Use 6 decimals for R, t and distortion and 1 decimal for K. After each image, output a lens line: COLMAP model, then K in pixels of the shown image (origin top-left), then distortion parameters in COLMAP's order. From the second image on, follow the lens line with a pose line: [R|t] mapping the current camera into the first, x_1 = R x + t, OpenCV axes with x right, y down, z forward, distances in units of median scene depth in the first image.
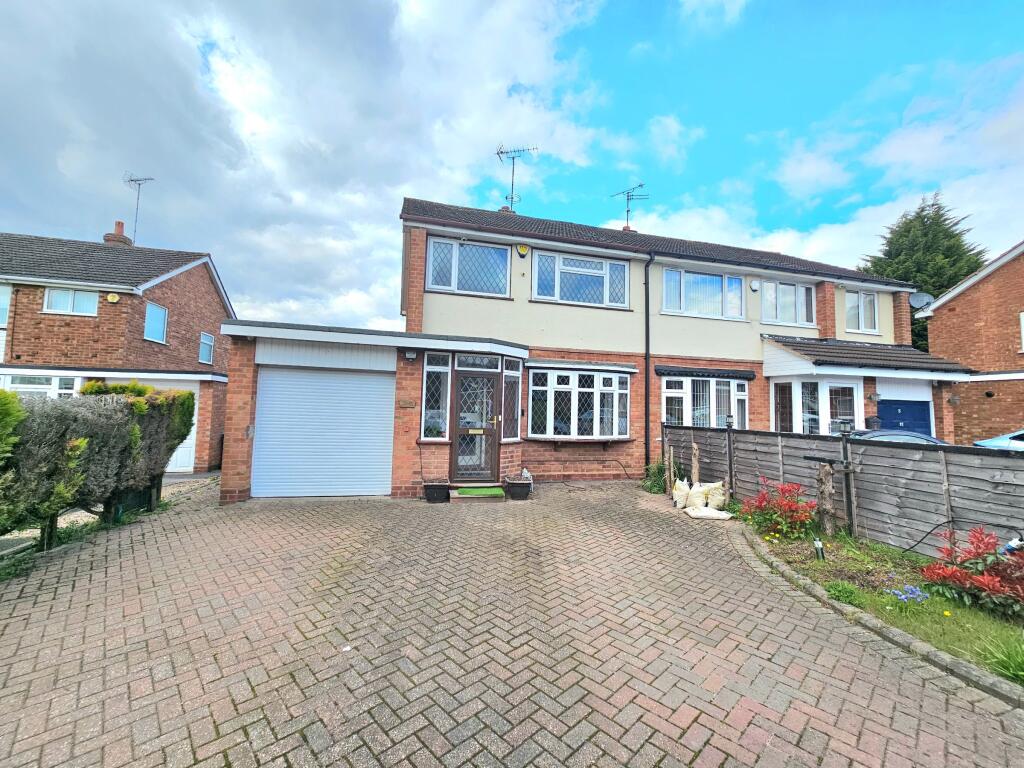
lens RADIAL K [[419.3, 0, 504.5], [0, 419.3, 380.6], [0, 0, 1]] dist [-0.001586, -0.000137]
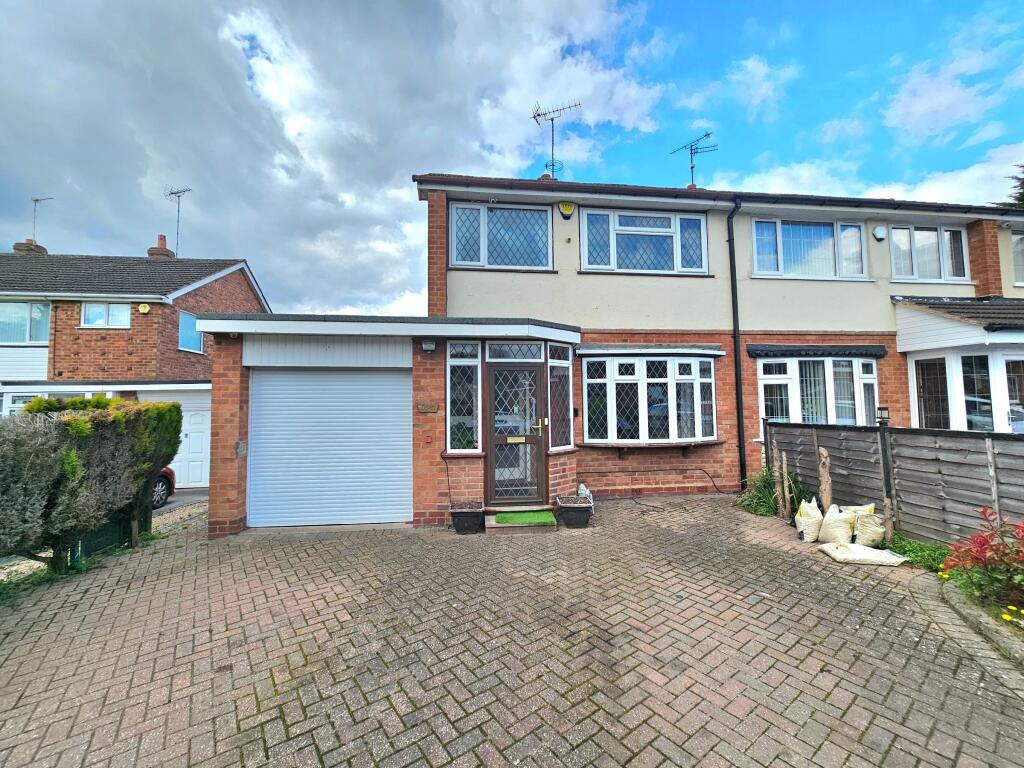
lens RADIAL K [[419.3, 0, 504.5], [0, 419.3, 380.6], [0, 0, 1]] dist [-0.001586, -0.000137]
pose [[0.990966, -0.045425, -0.126189, 0.011615], [0.046290, 0.998920, 0.003931, 0.006321], [0.125875, -0.009737, 0.991998, 0.191153]]
